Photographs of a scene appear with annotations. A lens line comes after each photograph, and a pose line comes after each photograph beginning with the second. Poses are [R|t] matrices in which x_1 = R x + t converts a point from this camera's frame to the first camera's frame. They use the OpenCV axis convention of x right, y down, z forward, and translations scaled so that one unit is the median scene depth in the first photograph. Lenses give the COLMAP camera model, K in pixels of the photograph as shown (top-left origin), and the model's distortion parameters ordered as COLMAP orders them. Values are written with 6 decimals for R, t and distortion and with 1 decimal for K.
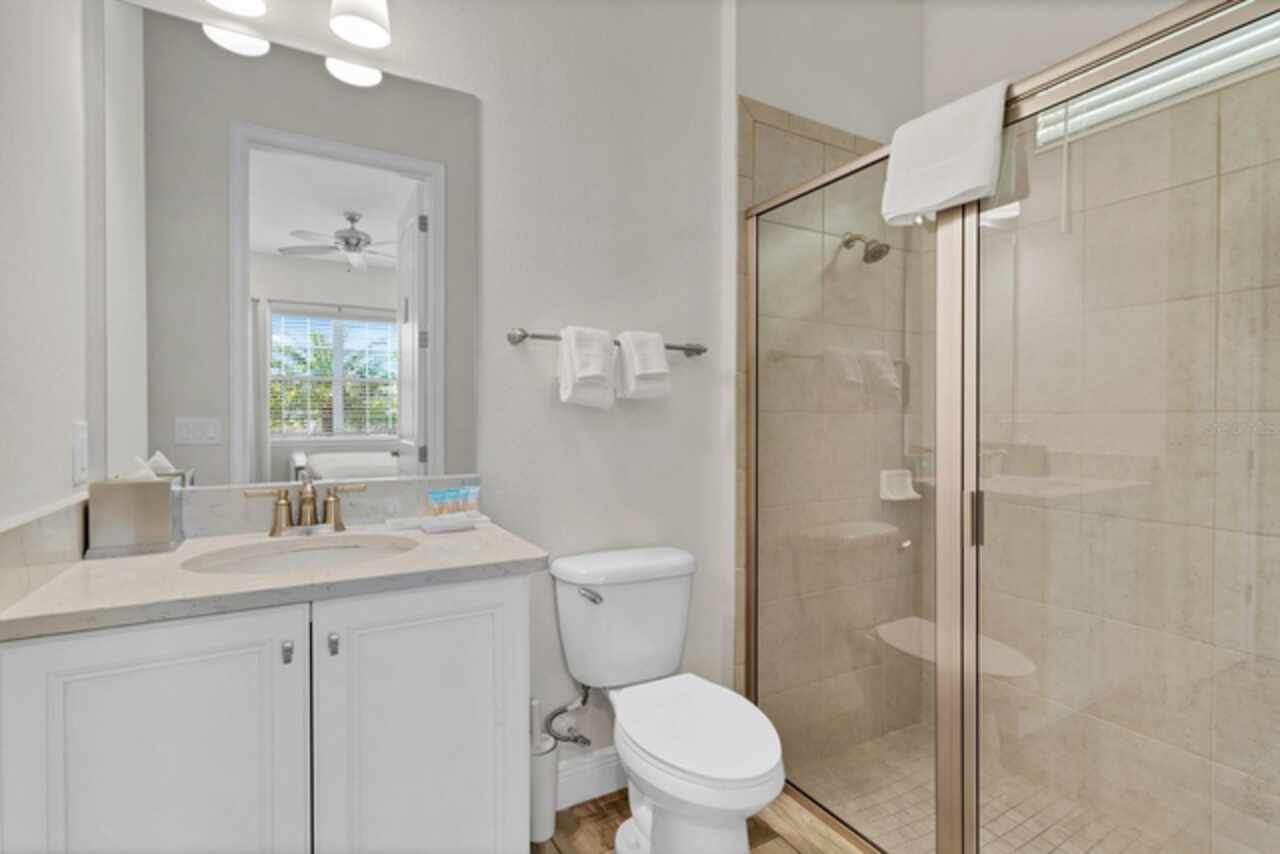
lens RADIAL K [[612.4, 0, 647.1], [0, 612.4, 427.7], [0, 0, 1]] dist [-0.000524, 0.000121]
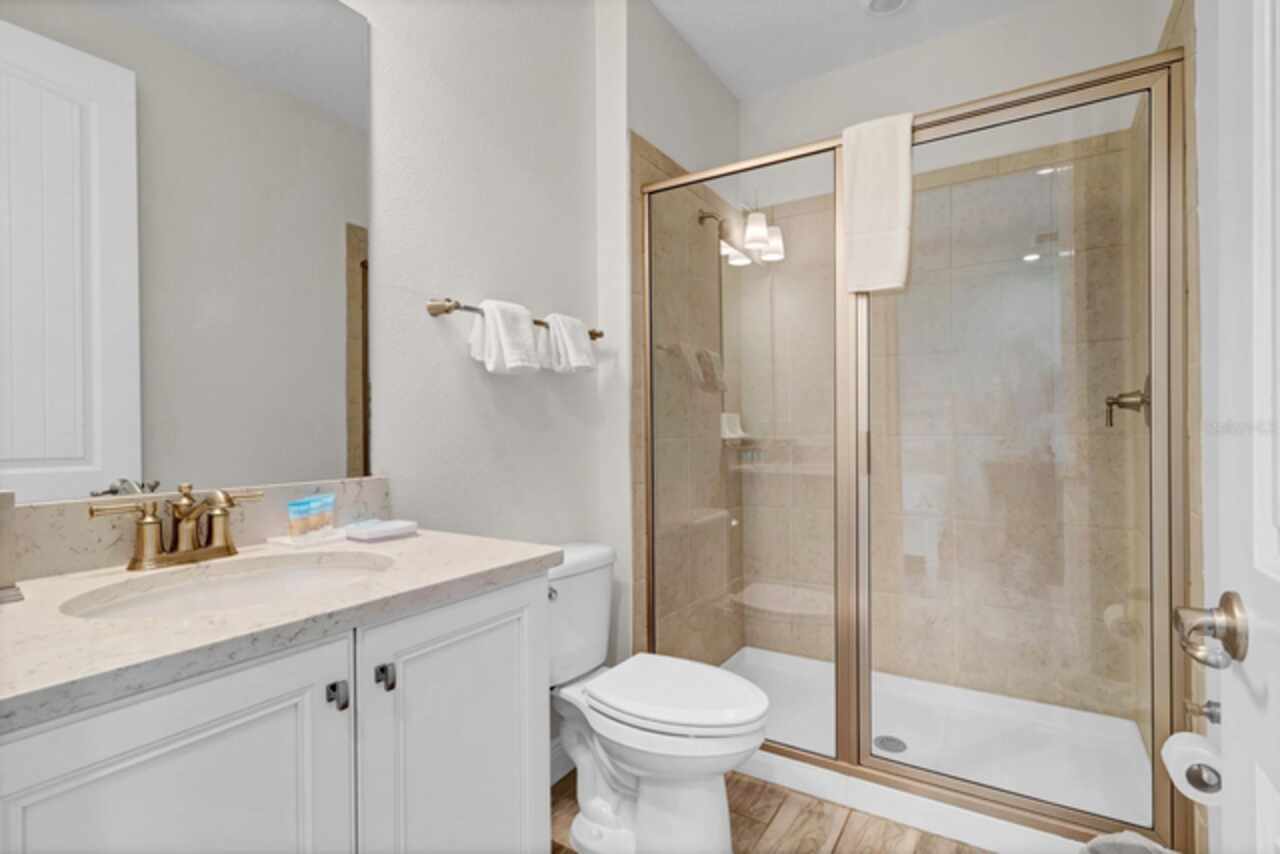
lens RADIAL K [[612.4, 0, 647.1], [0, 612.4, 427.7], [0, 0, 1]] dist [-0.000524, 0.000121]
pose [[0.911865, -0.037494, 0.408773, -0.351952], [0.045242, 0.998933, -0.009298, 0.047284], [-0.407989, 0.026973, 0.912589, 0.119412]]
